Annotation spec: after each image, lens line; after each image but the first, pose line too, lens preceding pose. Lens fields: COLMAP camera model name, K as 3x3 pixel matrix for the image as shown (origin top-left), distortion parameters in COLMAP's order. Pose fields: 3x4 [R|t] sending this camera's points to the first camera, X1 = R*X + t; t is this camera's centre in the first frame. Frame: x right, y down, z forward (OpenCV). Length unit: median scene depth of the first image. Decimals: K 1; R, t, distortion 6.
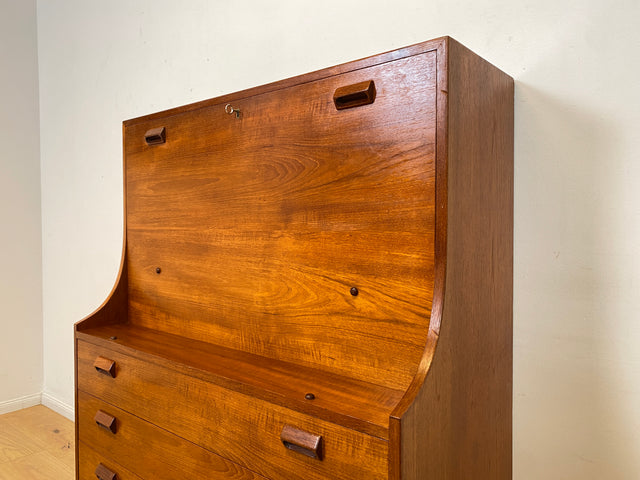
lens RADIAL K [[486.5, 0, 315.7], [0, 486.5, 236.3], [0, 0, 1]] dist [0.044001, -0.044365]
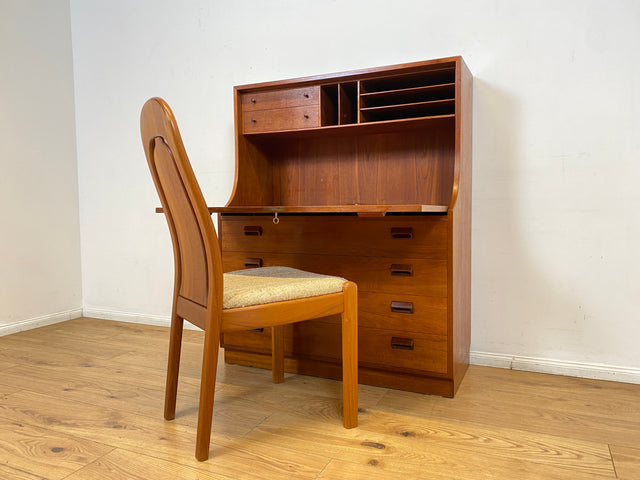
lens RADIAL K [[486.5, 0, 317.3], [0, 486.5, 236.2], [0, 0, 1]] dist [0.044001, -0.044365]
pose [[0.966196, -0.022032, 0.256865, -0.794944], [0.014092, 0.999365, 0.032712, 0.285189], [-0.257422, -0.027987, 0.965894, -0.863708]]
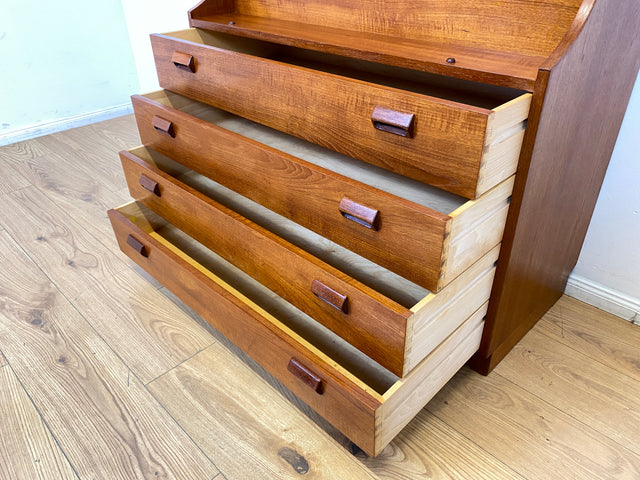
lens RADIAL K [[486.5, 0, 318.8], [0, 486.5, 244.5], [0, 0, 1]] dist [0.044001, -0.044365]
pose [[0.994685, 0.038398, -0.095534, -0.146741], [0.016979, 0.853983, 0.520023, 0.092136], [0.101553, -0.518881, 0.848793, -0.107261]]
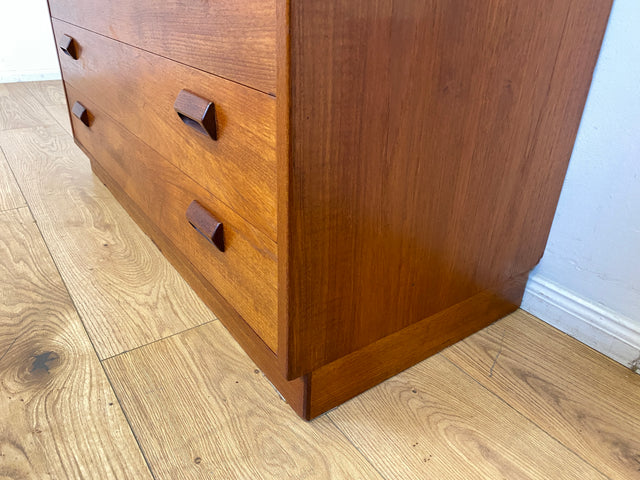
lens RADIAL K [[486.5, 0, 312.0], [0, 486.5, 236.0], [0, 0, 1]] dist [0.044001, -0.044365]
pose [[0.964666, 0.146967, -0.218677, 0.241210], [-0.039169, 0.900744, 0.432580, 0.499165], [0.260547, -0.408730, 0.874674, 0.320439]]
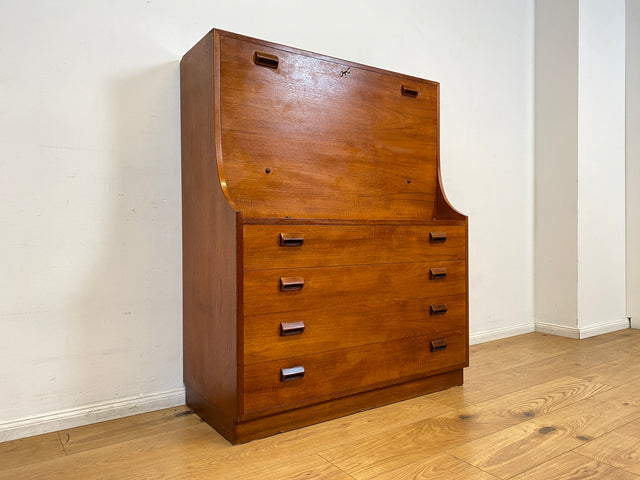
lens RADIAL K [[486.5, 0, 317.1], [0, 486.5, 235.5], [0, 0, 1]] dist [0.044001, -0.044365]
pose [[0.276937, -0.003508, 0.960882, -1.967010], [0.031359, 0.999494, -0.005389, 0.326575], [-0.960376, 0.031624, 0.276907, 0.736492]]
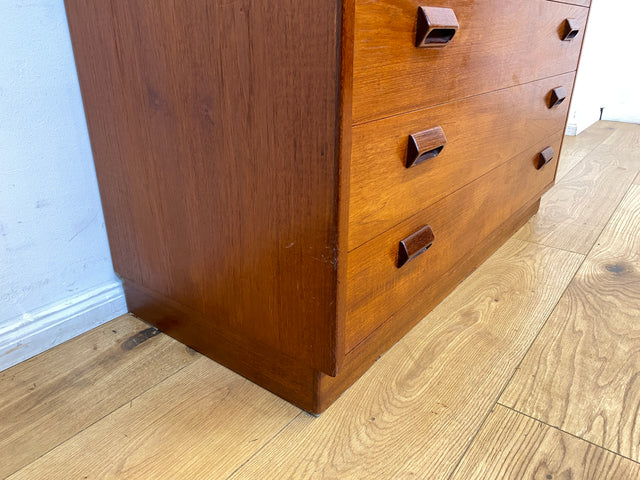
lens RADIAL K [[486.5, 0, 322.3], [0, 486.5, 243.6], [0, 0, 1]] dist [0.044001, -0.044365]
pose [[-0.047380, -0.394551, 0.917652, -1.144003], [0.022012, 0.918048, 0.395858, 0.469530], [-0.998634, 0.038955, -0.034812, 1.398871]]
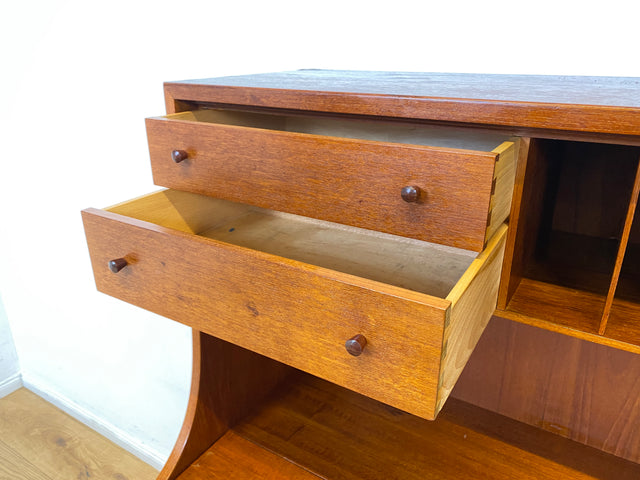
lens RADIAL K [[486.5, 0, 320.6], [0, 486.5, 244.4], [0, 0, 1]] dist [0.044001, -0.044365]
pose [[0.991502, -0.053828, 0.118430, -0.462154], [0.007413, 0.932276, 0.361673, -0.371825], [-0.129878, -0.357722, 0.924752, 0.805866]]
